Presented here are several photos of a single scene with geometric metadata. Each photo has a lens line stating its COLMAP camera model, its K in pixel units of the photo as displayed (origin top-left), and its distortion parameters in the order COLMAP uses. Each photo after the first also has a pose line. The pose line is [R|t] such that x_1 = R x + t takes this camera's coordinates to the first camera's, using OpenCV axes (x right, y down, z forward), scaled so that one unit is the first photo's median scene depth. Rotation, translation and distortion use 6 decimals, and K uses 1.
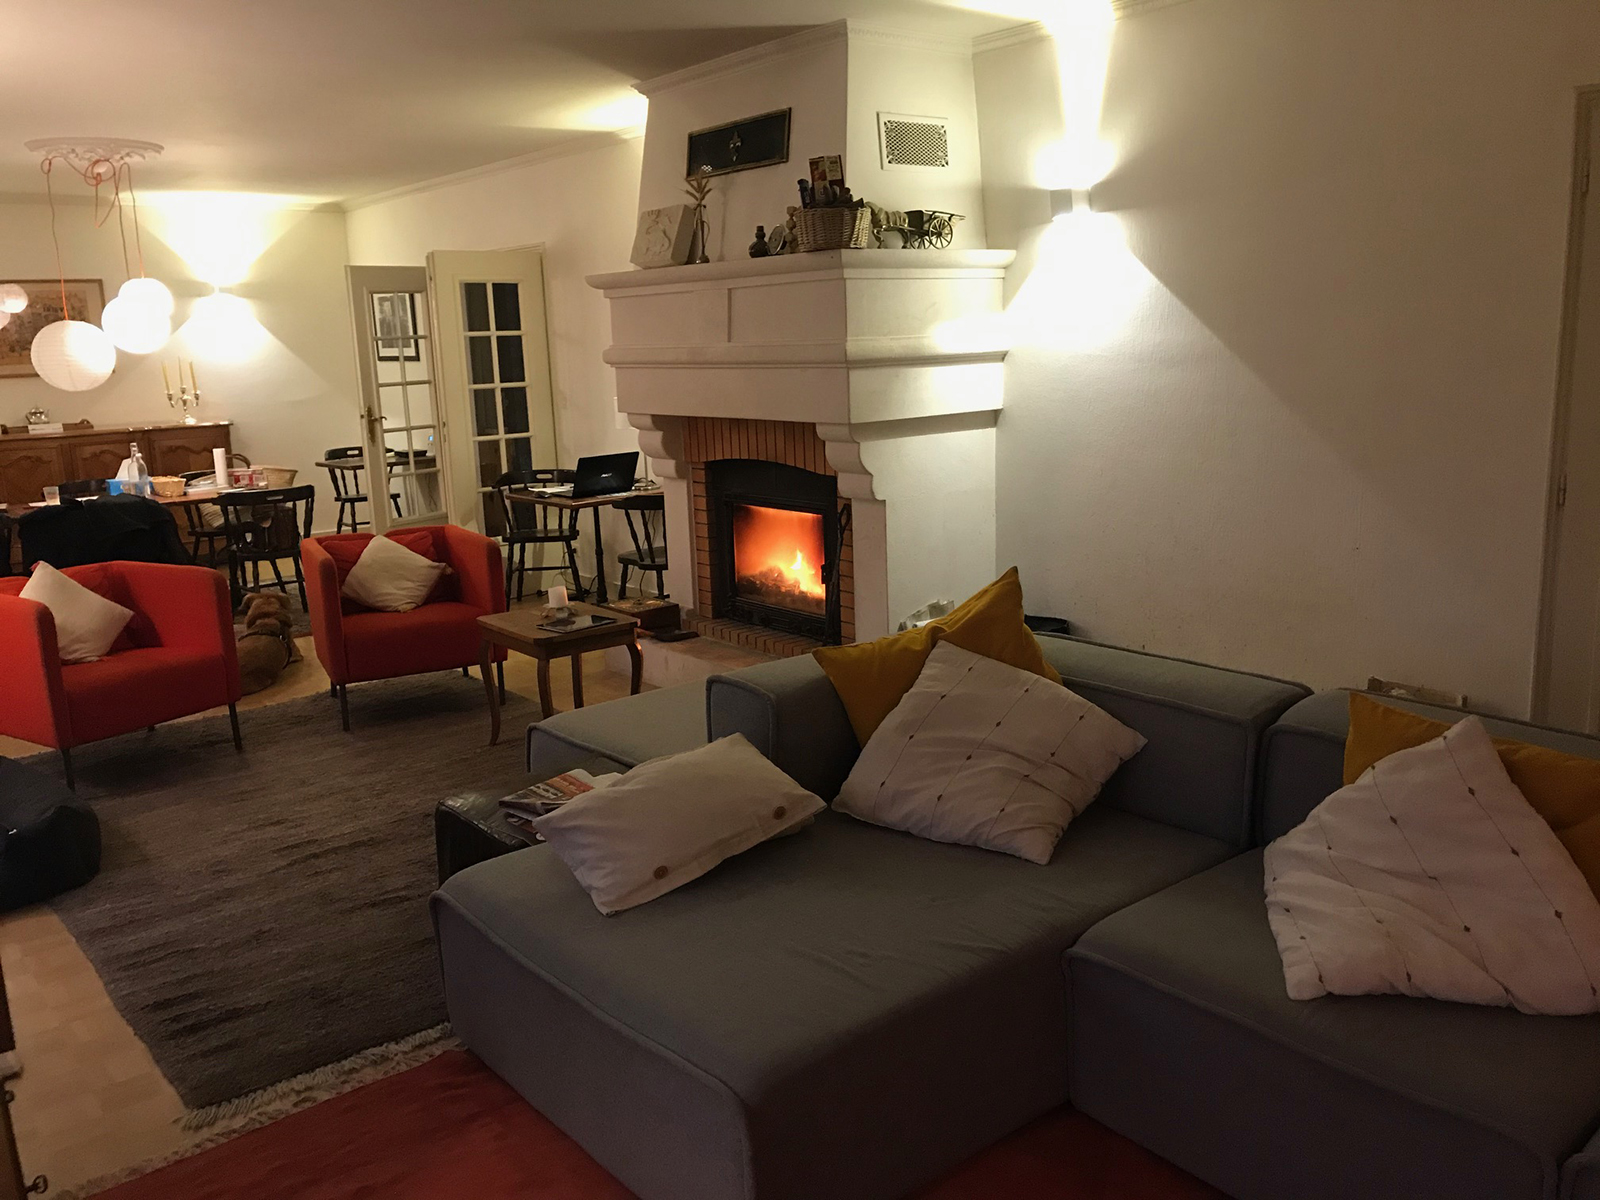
lens RADIAL K [[1317.0, 0, 801.3], [0, 1317.0, 582.0], [0, 0, 1]] dist [0.017496, -0.010315]
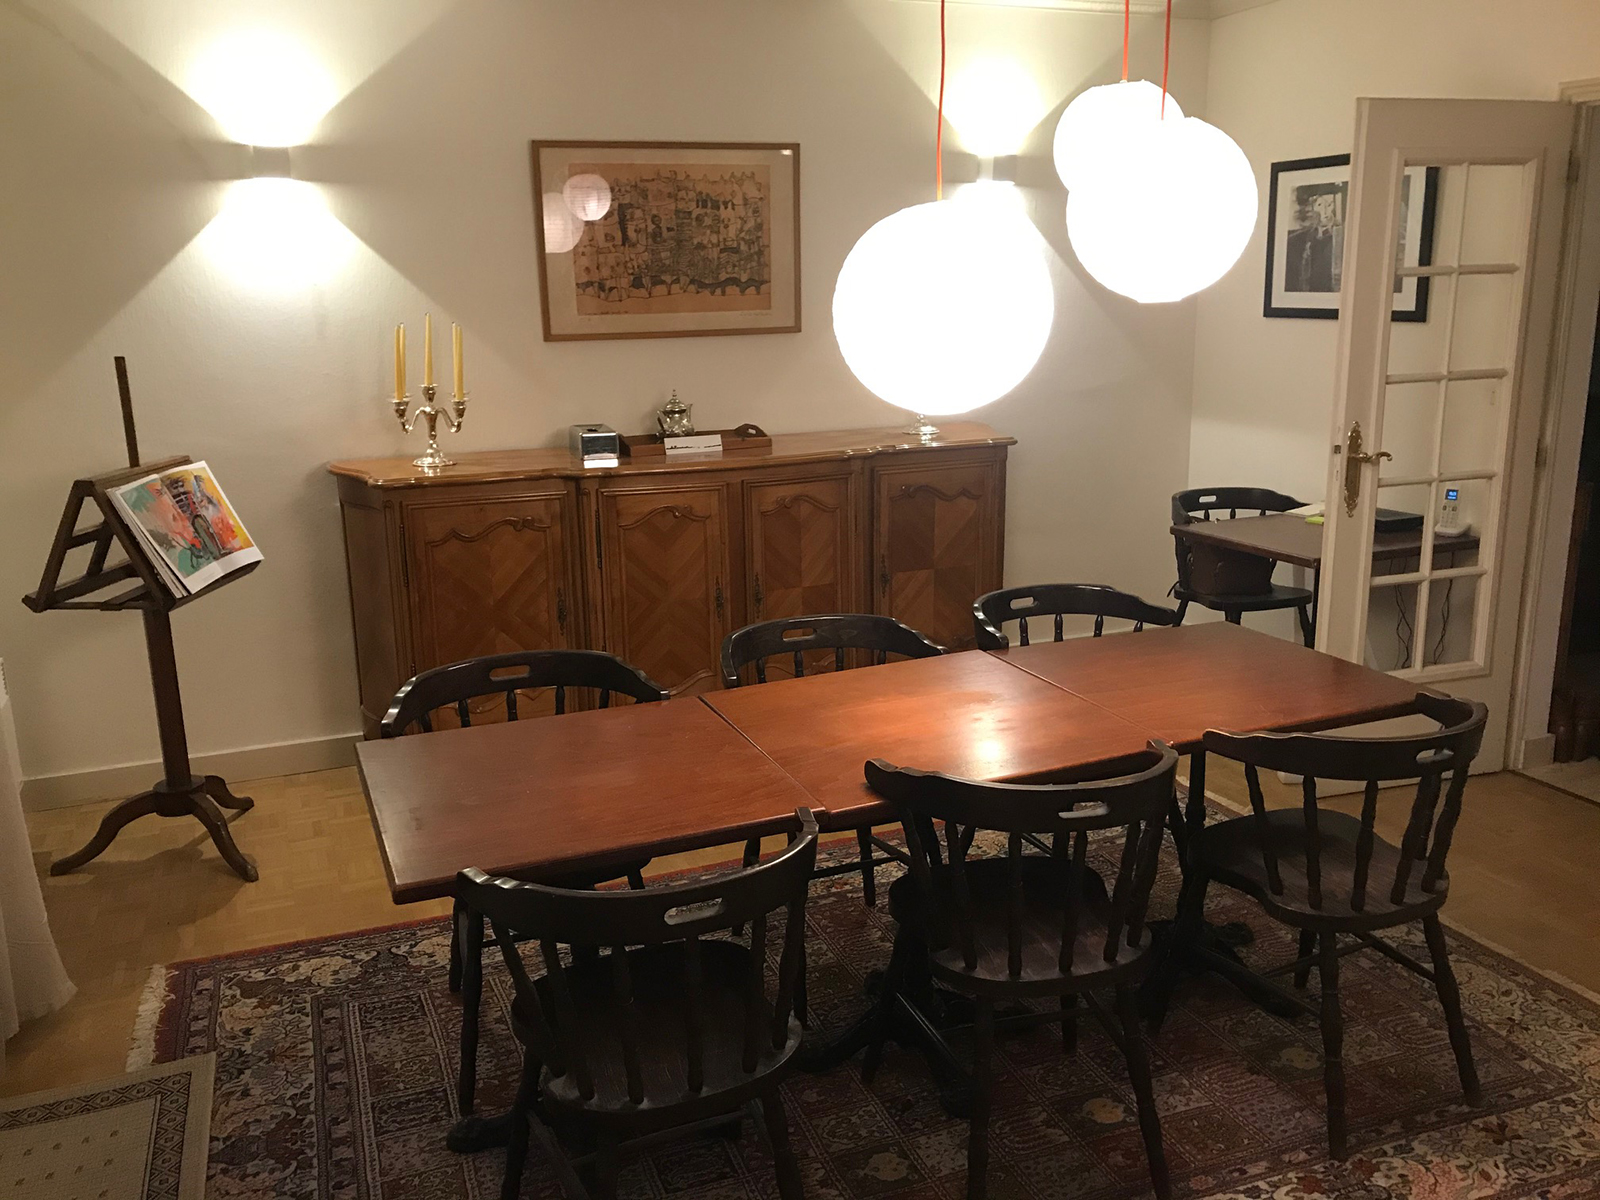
lens RADIAL K [[1317.0, 0, 801.3], [0, 1317.0, 582.0], [0, 0, 1]] dist [0.017496, -0.010315]
pose [[0.956681, 0.086648, -0.277945, -0.377940], [-0.070292, 0.995185, 0.068300, -0.098517], [0.282525, -0.045805, 0.958166, 0.517943]]
